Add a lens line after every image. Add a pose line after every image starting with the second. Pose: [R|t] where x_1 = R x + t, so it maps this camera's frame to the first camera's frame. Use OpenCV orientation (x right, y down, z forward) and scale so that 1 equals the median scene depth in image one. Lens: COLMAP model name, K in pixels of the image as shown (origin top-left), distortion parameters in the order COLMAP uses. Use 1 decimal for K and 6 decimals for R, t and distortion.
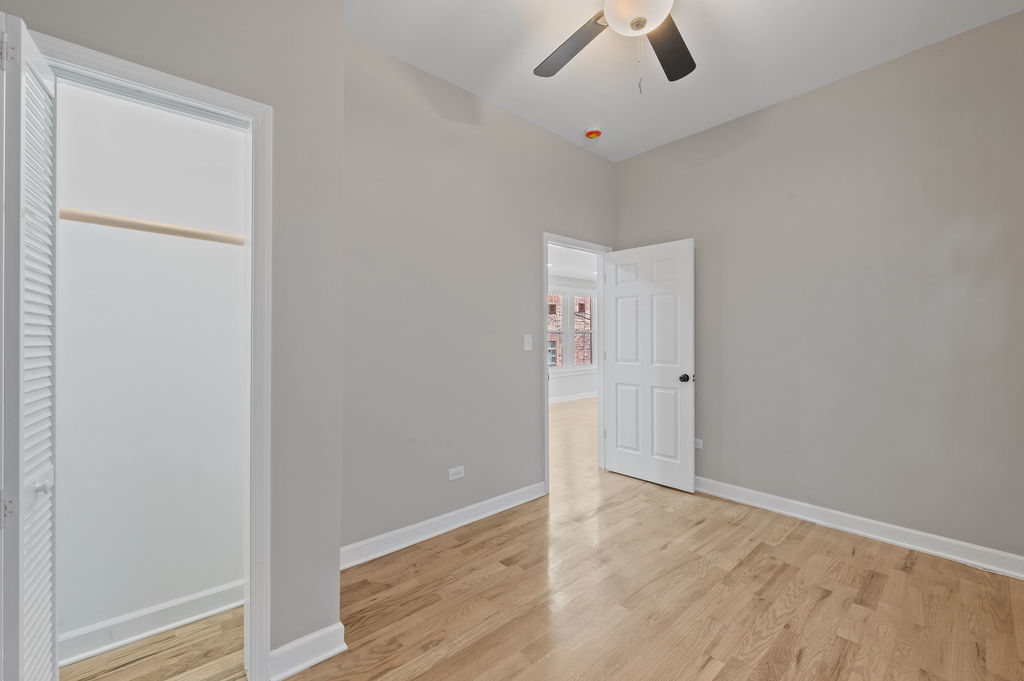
lens RADIAL K [[417.2, 0, 514.4], [0, 417.2, 334.9], [0, 0, 1]] dist [0.002116, 0.000098]
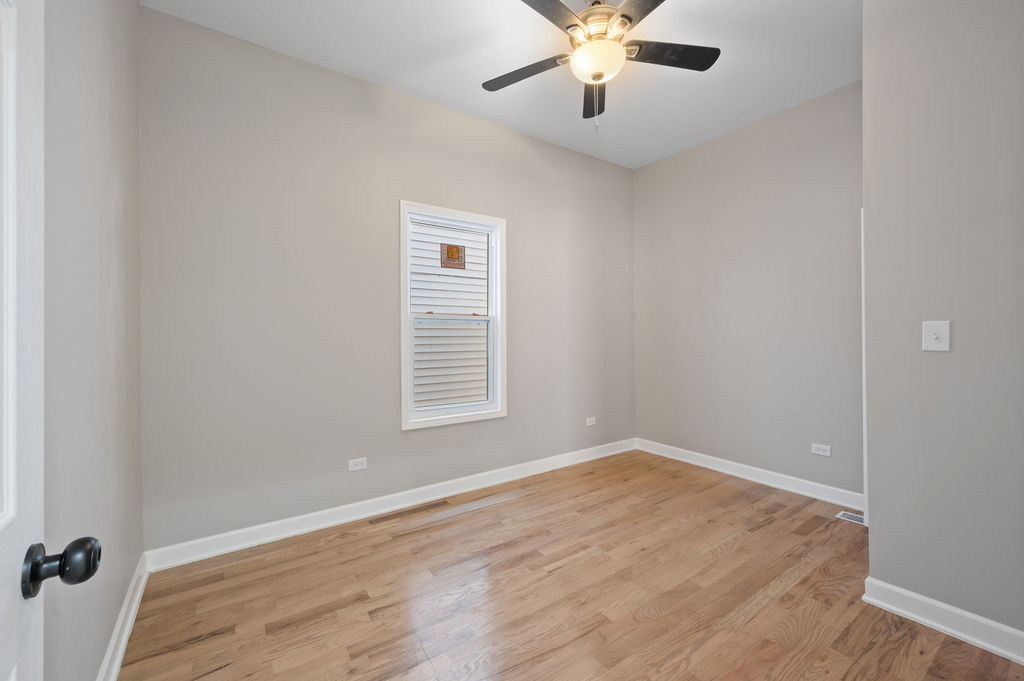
lens RADIAL K [[417.2, 0, 518.5], [0, 417.2, 339.9], [0, 0, 1]] dist [0.002116, 0.000098]
pose [[-0.994309, 0.007373, 0.106281, 0.356699], [0.006847, 0.999962, -0.005317, 0.036853], [-0.106317, -0.004559, -0.994322, 1.967708]]
